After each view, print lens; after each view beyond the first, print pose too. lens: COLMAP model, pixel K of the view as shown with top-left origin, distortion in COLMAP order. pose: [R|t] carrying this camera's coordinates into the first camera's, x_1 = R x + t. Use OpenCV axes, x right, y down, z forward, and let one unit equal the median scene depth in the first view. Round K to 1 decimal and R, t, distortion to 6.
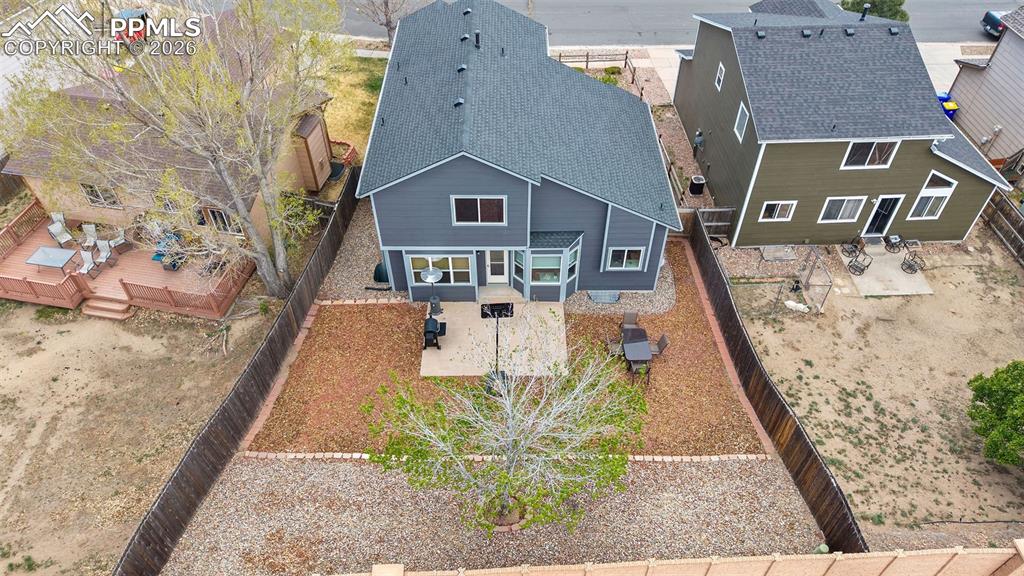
lens RADIAL K [[682.5, 0, 512.0], [0, 682.5, 288.0], [0, 0, 1]] dist [0.024163, -0.037991]
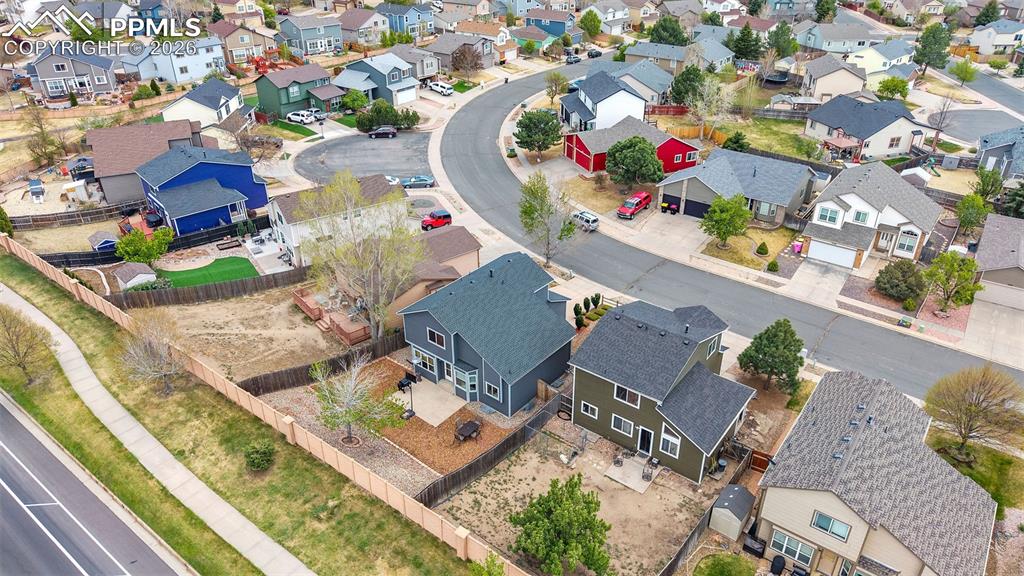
lens RADIAL K [[682.5, 0, 512.0], [0, 682.5, 288.0], [0, 0, 1]] dist [0.024163, -0.037991]
pose [[0.768964, 0.316170, -0.555635, 1.184207], [-0.455496, 0.880816, -0.129172, -0.074953], [0.448572, 0.352419, 0.821331, -0.698224]]
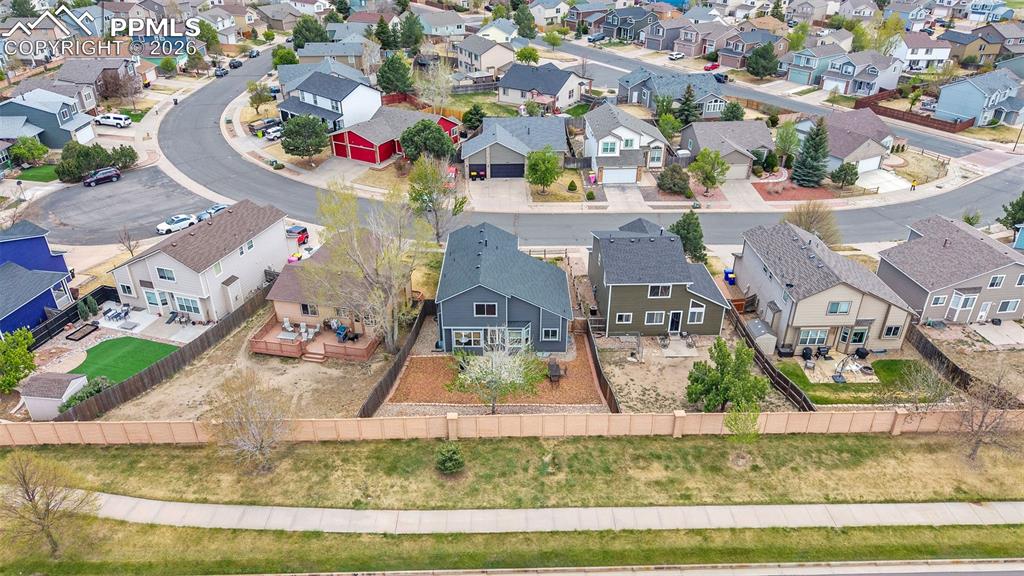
lens RADIAL K [[682.5, 0, 512.0], [0, 682.5, 288.0], [0, 0, 1]] dist [0.024163, -0.037991]
pose [[0.999967, 0.005345, -0.006116, 0.051186], [-0.006847, 0.959718, -0.280883, 0.423412], [0.004369, 0.280915, 0.959723, -1.145240]]
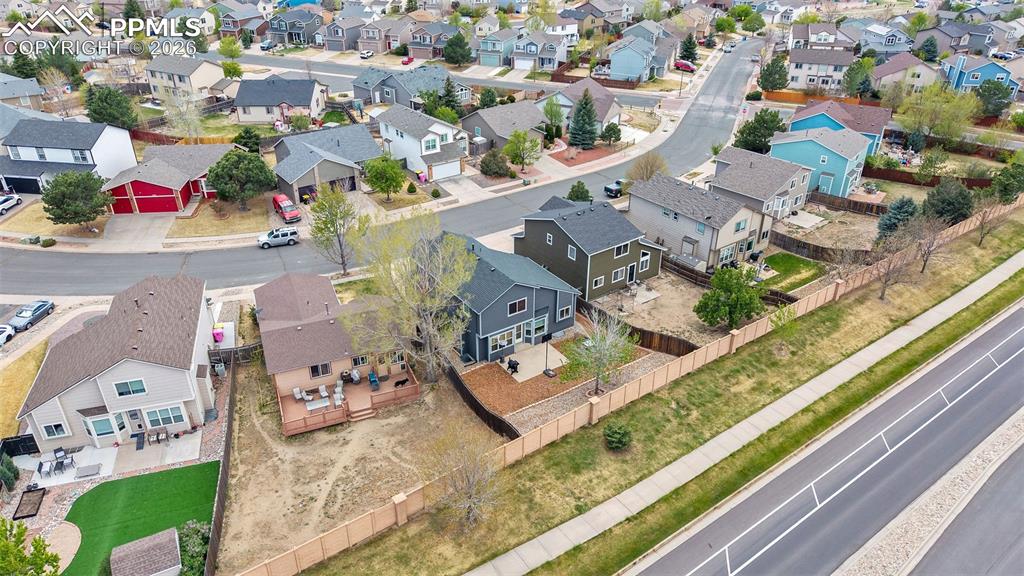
lens RADIAL K [[682.5, 0, 512.0], [0, 682.5, 288.0], [0, 0, 1]] dist [0.024163, -0.037991]
pose [[0.831895, -0.269805, 0.484928, -1.078000], [0.394754, 0.901887, -0.175409, 0.214713], [-0.390024, 0.337349, 0.856783, -0.961007]]
